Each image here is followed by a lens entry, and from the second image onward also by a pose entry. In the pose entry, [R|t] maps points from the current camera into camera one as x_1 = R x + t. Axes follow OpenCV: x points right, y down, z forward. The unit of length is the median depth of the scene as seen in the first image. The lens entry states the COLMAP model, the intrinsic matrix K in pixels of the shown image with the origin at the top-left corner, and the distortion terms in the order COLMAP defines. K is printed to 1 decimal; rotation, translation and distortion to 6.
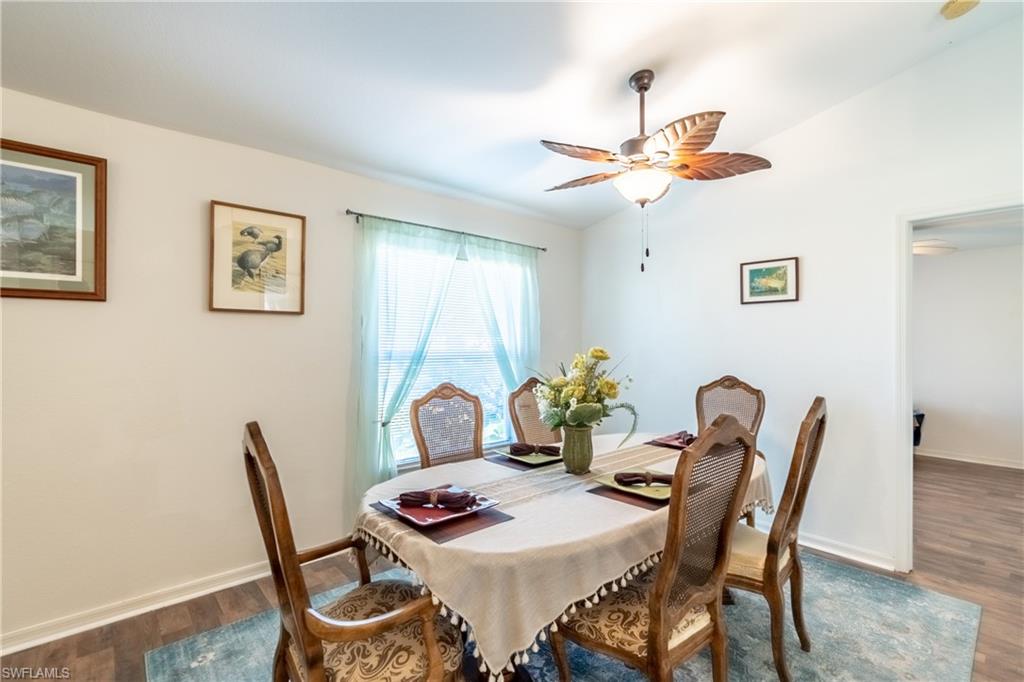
lens RADIAL K [[472.6, 0, 503.2], [0, 472.6, 342.9], [0, 0, 1]] dist [-0.014523, 0.003902]
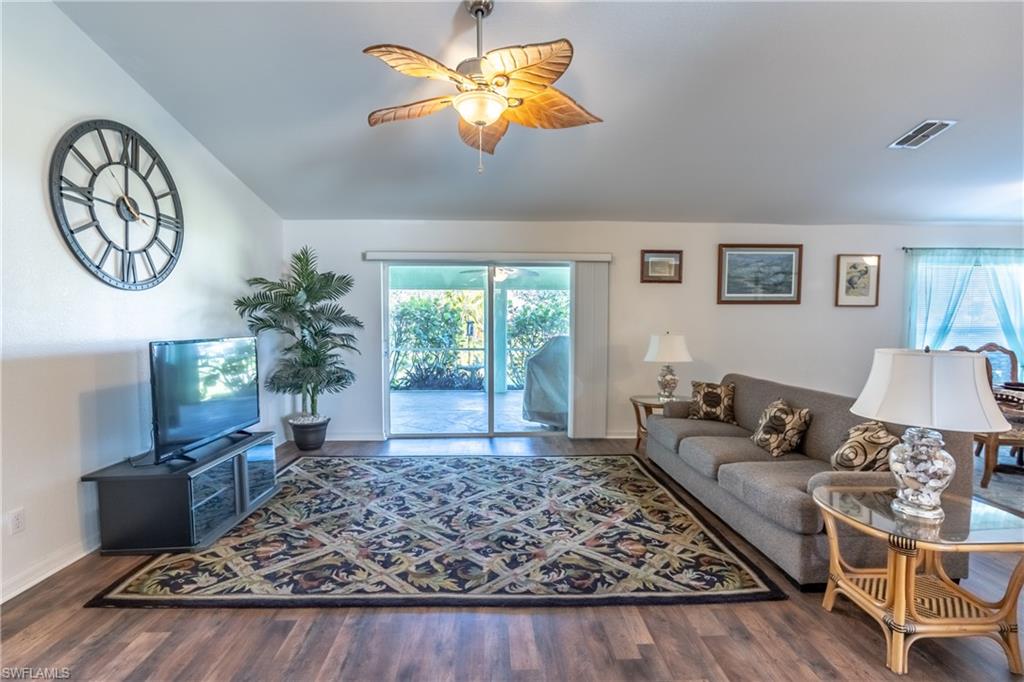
lens RADIAL K [[472.6, 0, 501.7], [0, 472.6, 331.9], [0, 0, 1]] dist [-0.014523, 0.003902]
pose [[0.767791, 0.009704, -0.640627, -0.409695], [-0.000149, 0.999888, 0.014967, 0.015561], [0.640700, -0.011396, 0.767707, -1.555142]]
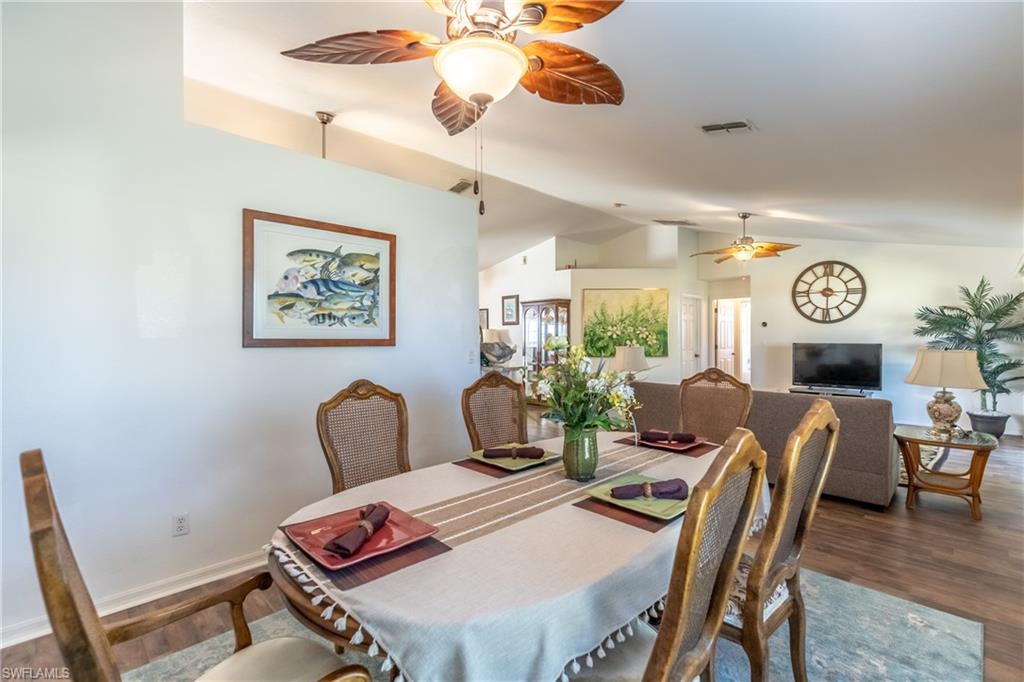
lens RADIAL K [[472.6, 0, 511.6], [0, 472.6, 334.5], [0, 0, 1]] dist [-0.014523, 0.003902]
pose [[-0.997900, -0.004205, -0.064631, 0.311742], [-0.004138, 0.999991, -0.001179, 0.010375], [0.064635, -0.000909, -0.997909, 1.536853]]
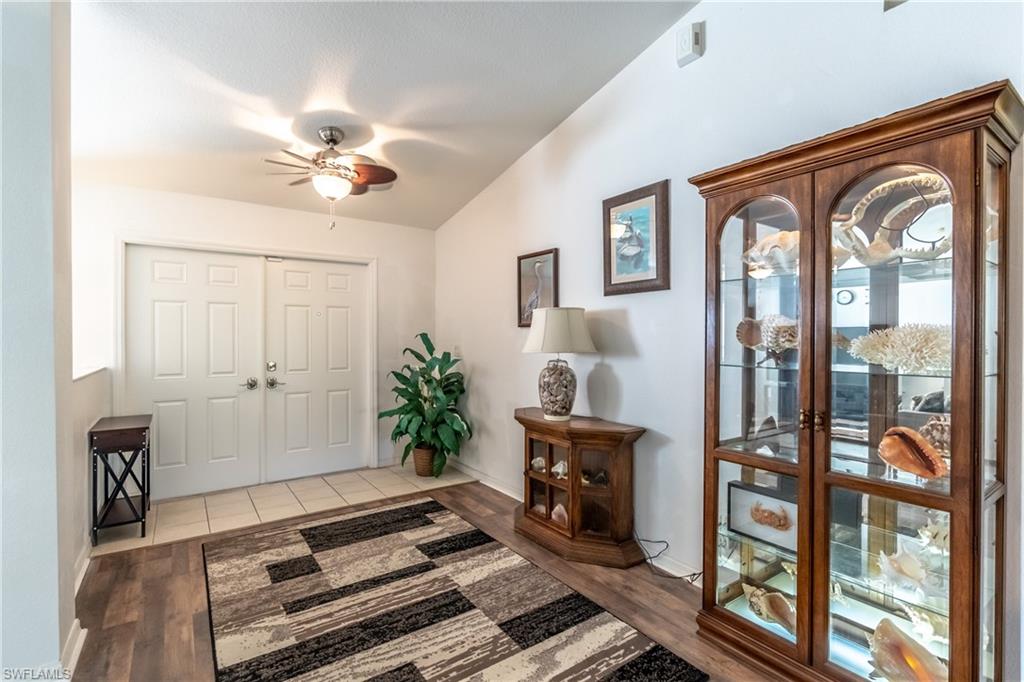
lens RADIAL K [[472.6, 0, 508.1], [0, 472.6, 338.3], [0, 0, 1]] dist [-0.014523, 0.003902]
pose [[-0.994370, -0.007138, 0.105722, 0.253762], [-0.005761, 0.999895, 0.013327, 0.021109], [-0.105806, 0.012643, -0.994306, -1.084652]]
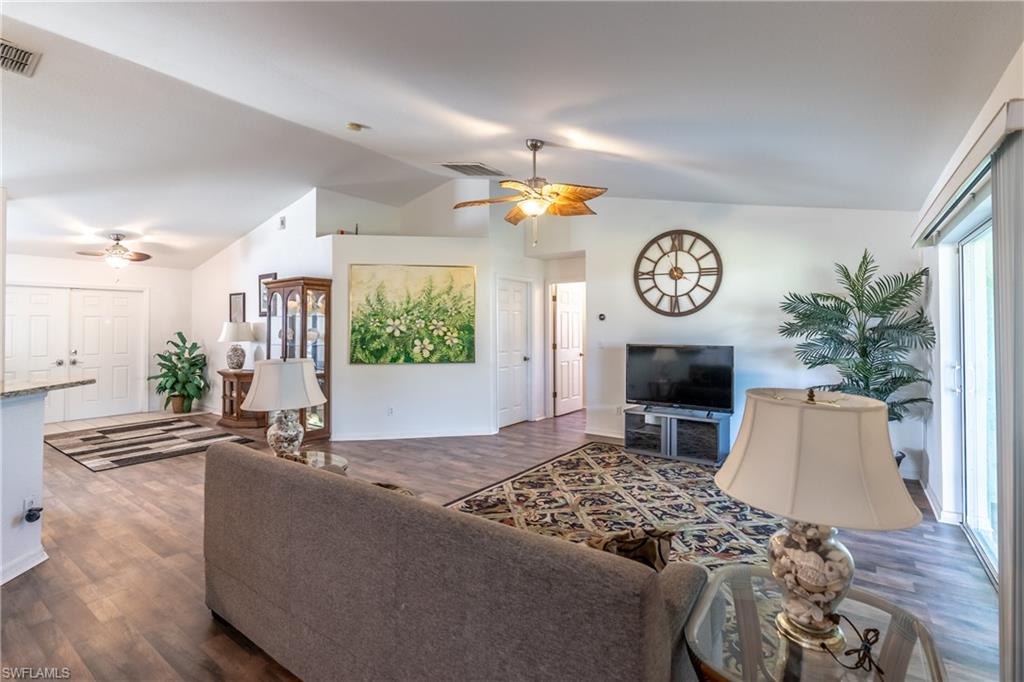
lens RADIAL K [[472.6, 0, 517.2], [0, 472.6, 316.5], [0, 0, 1]] dist [-0.014523, 0.003902]
pose [[-0.972332, -0.007459, -0.233485, -0.645807], [-0.003973, 0.999874, -0.015396, -0.033556], [0.233571, -0.014042, -0.972238, 0.645829]]
